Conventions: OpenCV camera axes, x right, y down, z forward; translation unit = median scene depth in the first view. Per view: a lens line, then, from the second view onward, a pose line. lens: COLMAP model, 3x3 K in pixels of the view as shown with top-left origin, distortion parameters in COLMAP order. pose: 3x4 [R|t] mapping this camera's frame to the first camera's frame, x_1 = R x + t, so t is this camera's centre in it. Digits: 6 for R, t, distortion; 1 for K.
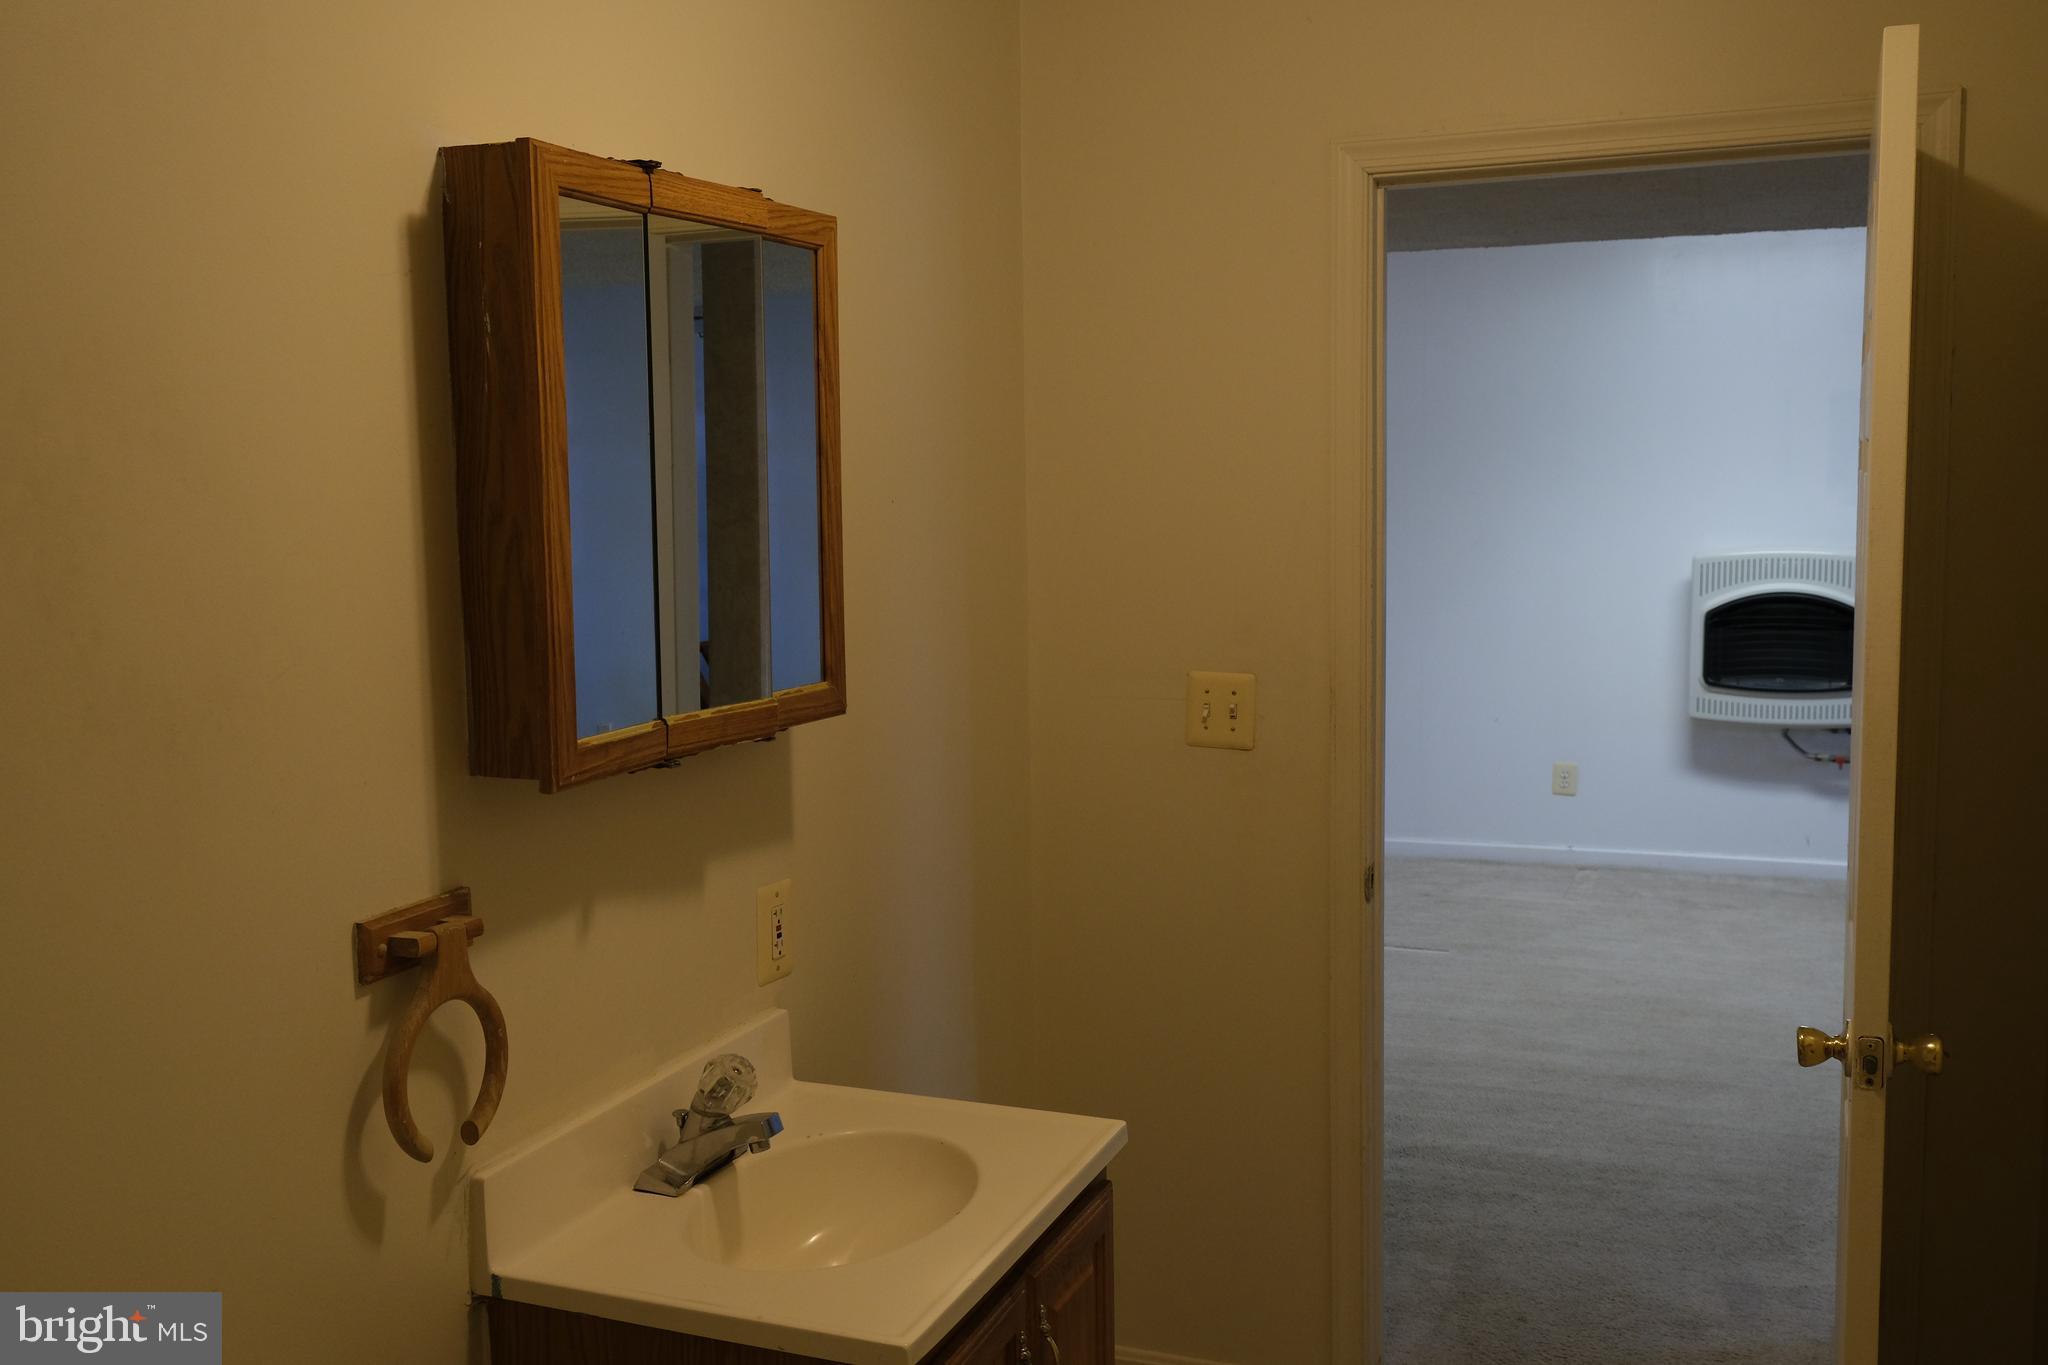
lens RADIAL K [[1909.1, 0, 1024.0], [0, 1909.1, 682.5], [0, 0, 1]] dist [-0.015337, -0.008426]
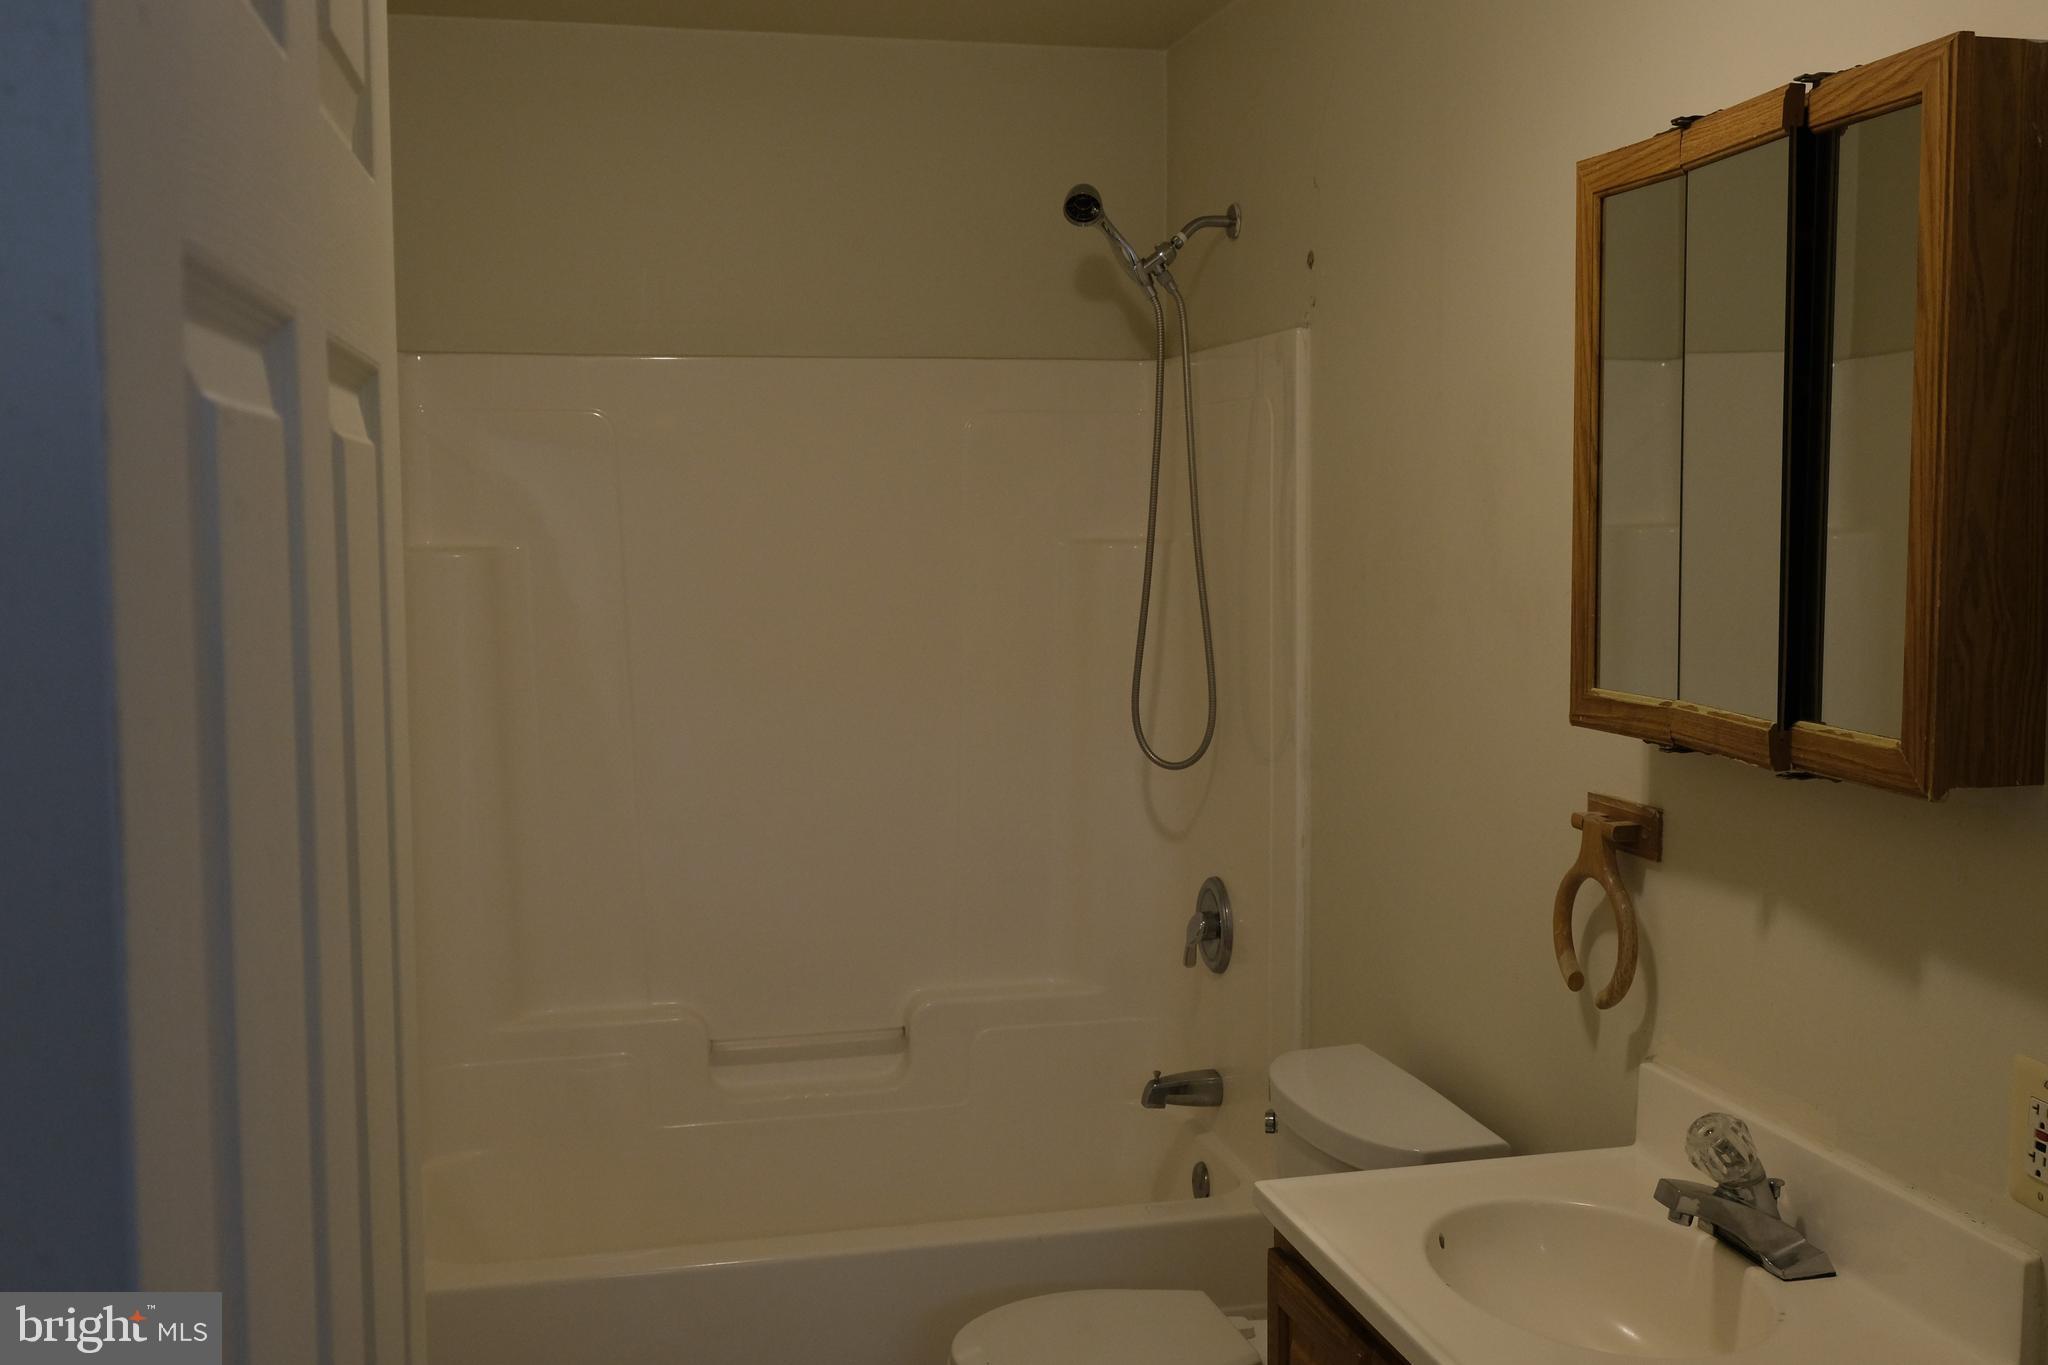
lens RADIAL K [[1909.1, 0, 1024.0], [0, 1909.1, 682.5], [0, 0, 1]] dist [-0.015337, -0.008426]
pose [[-0.820791, 0.069445, -0.566992, 0.602843], [-0.046962, 0.981019, 0.188137, -0.150101], [0.569295, 0.181048, -0.801950, 1.536377]]
